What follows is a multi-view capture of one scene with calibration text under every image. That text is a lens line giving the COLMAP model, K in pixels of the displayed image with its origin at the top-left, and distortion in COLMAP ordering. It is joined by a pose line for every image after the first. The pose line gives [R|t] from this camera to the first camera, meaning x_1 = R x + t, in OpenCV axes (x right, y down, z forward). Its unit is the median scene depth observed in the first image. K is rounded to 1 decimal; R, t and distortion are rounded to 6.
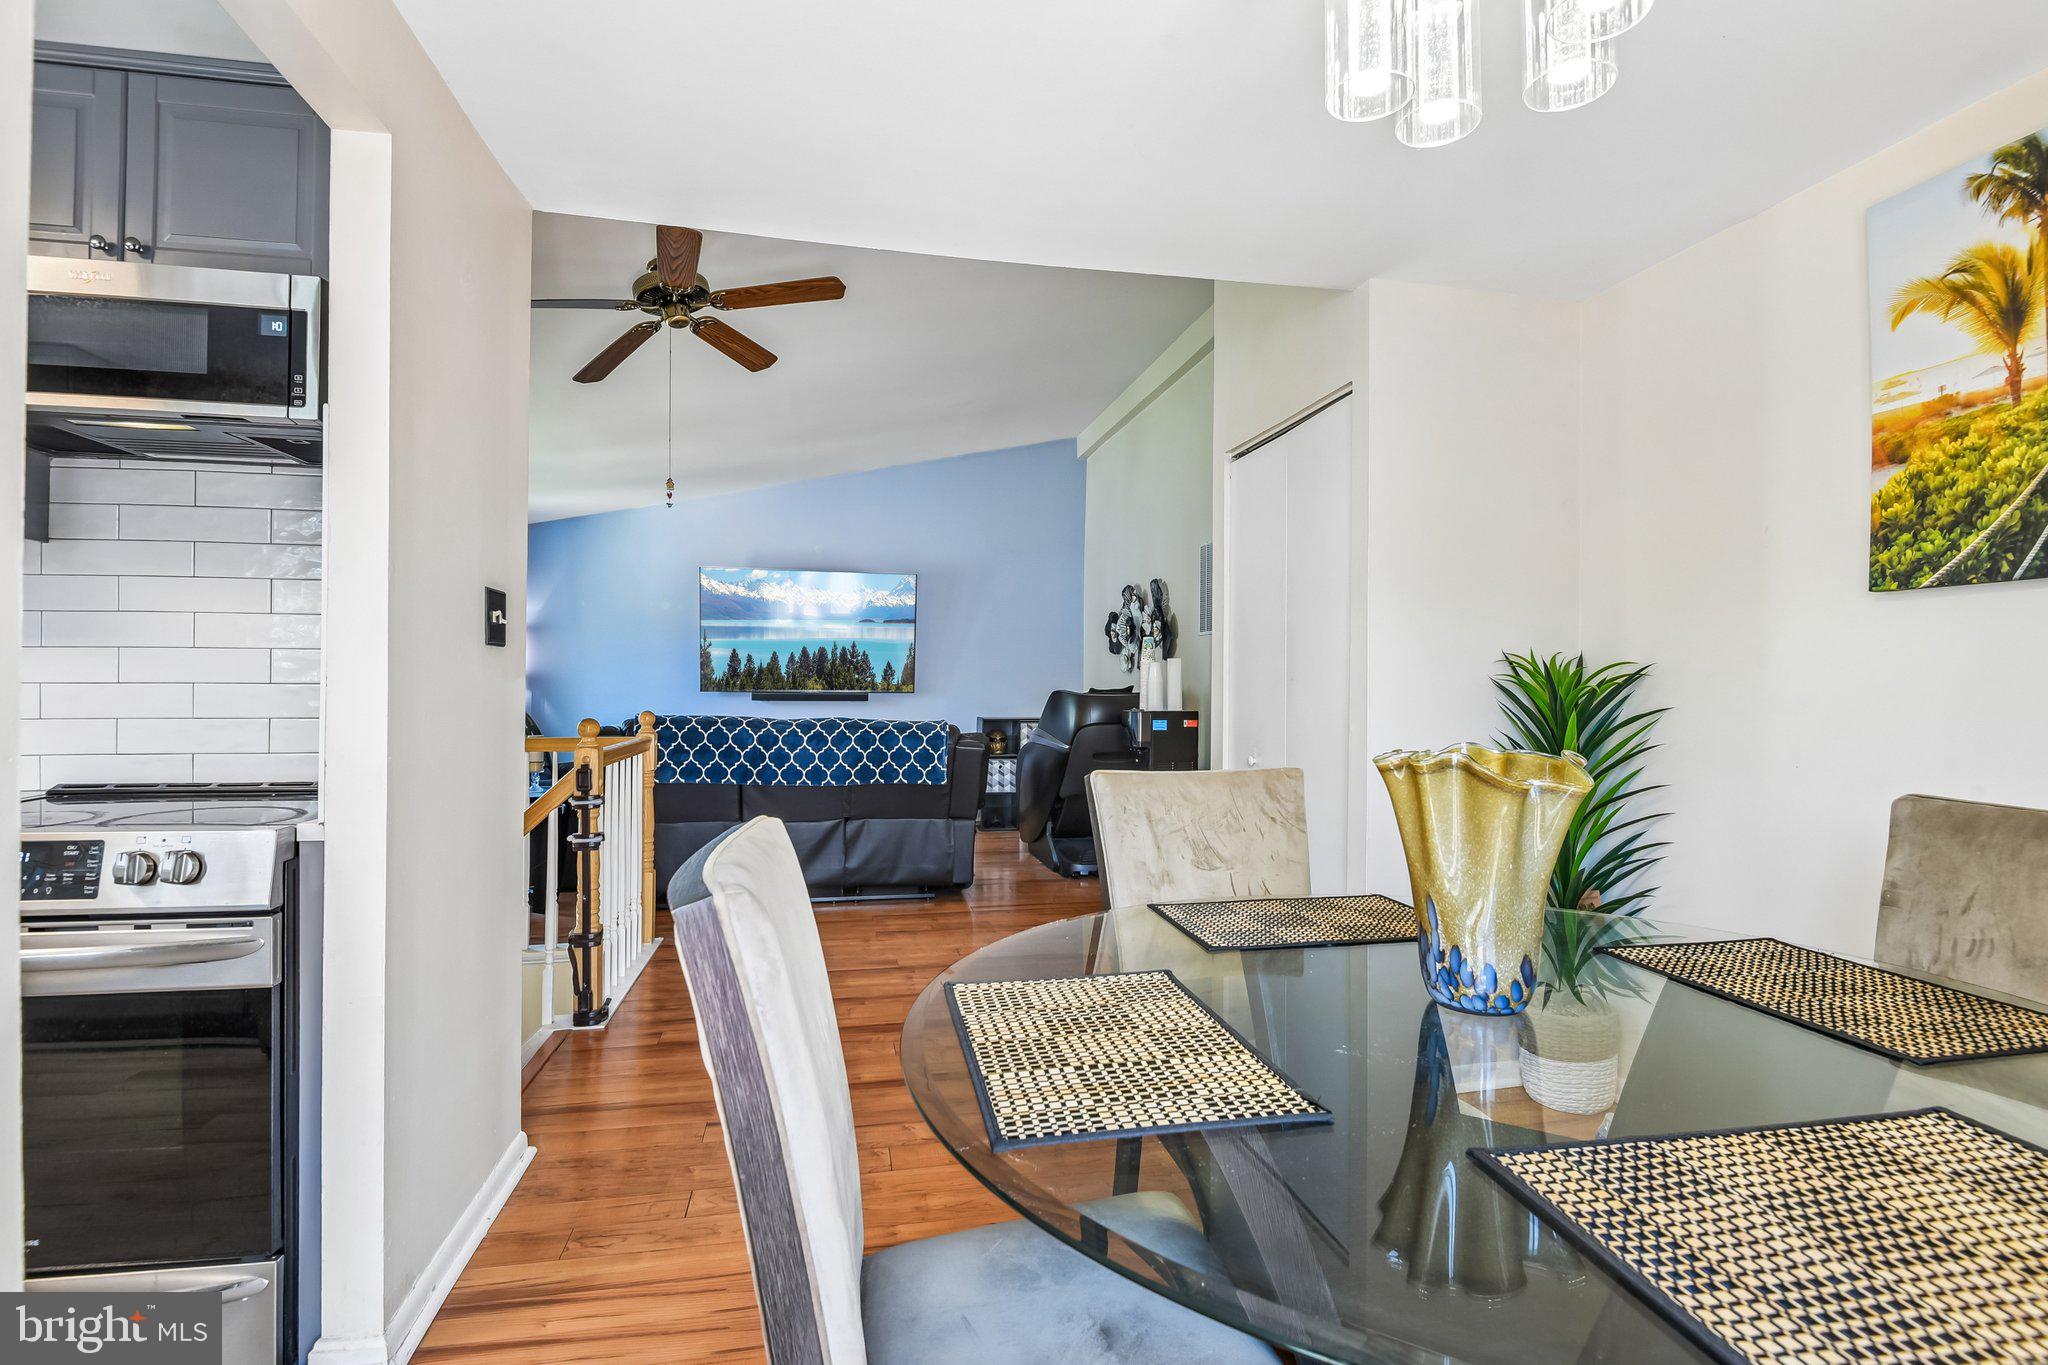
lens RADIAL K [[962.9, 0, 1013.4], [0, 962.9, 683.6], [0, 0, 1]] dist [0.003709, -0.026248]
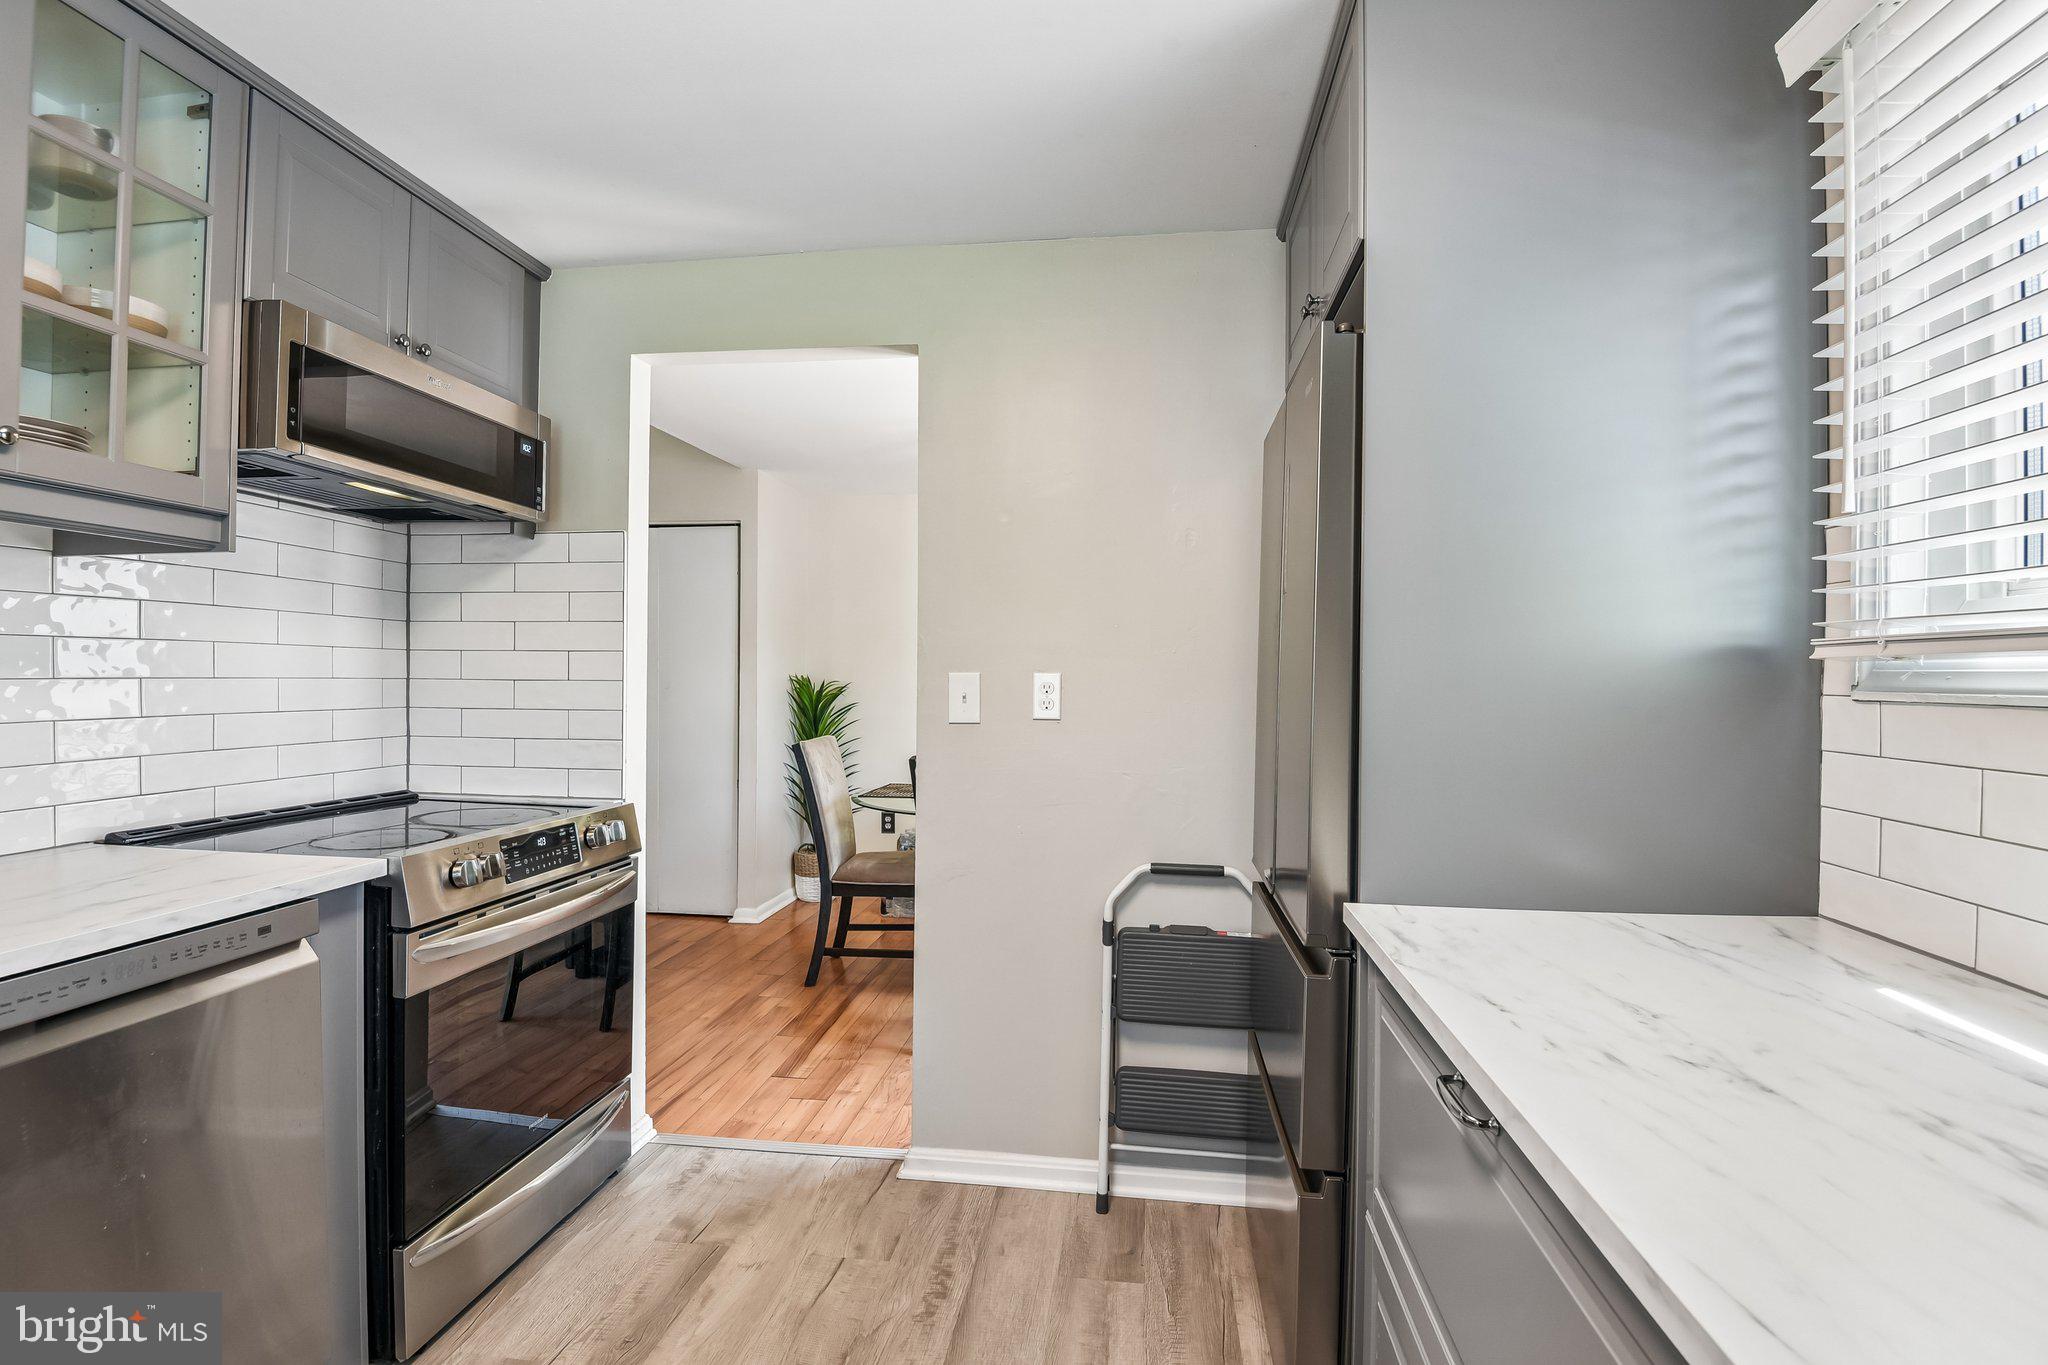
lens RADIAL K [[962.9, 0, 1013.4], [0, 962.9, 683.6], [0, 0, 1]] dist [0.003709, -0.026248]
pose [[0.318898, -0.001108, 0.947788, -1.851172], [-0.005574, 0.999980, 0.003045, -0.047567], [-0.947773, -0.006254, 0.318885, -0.095887]]
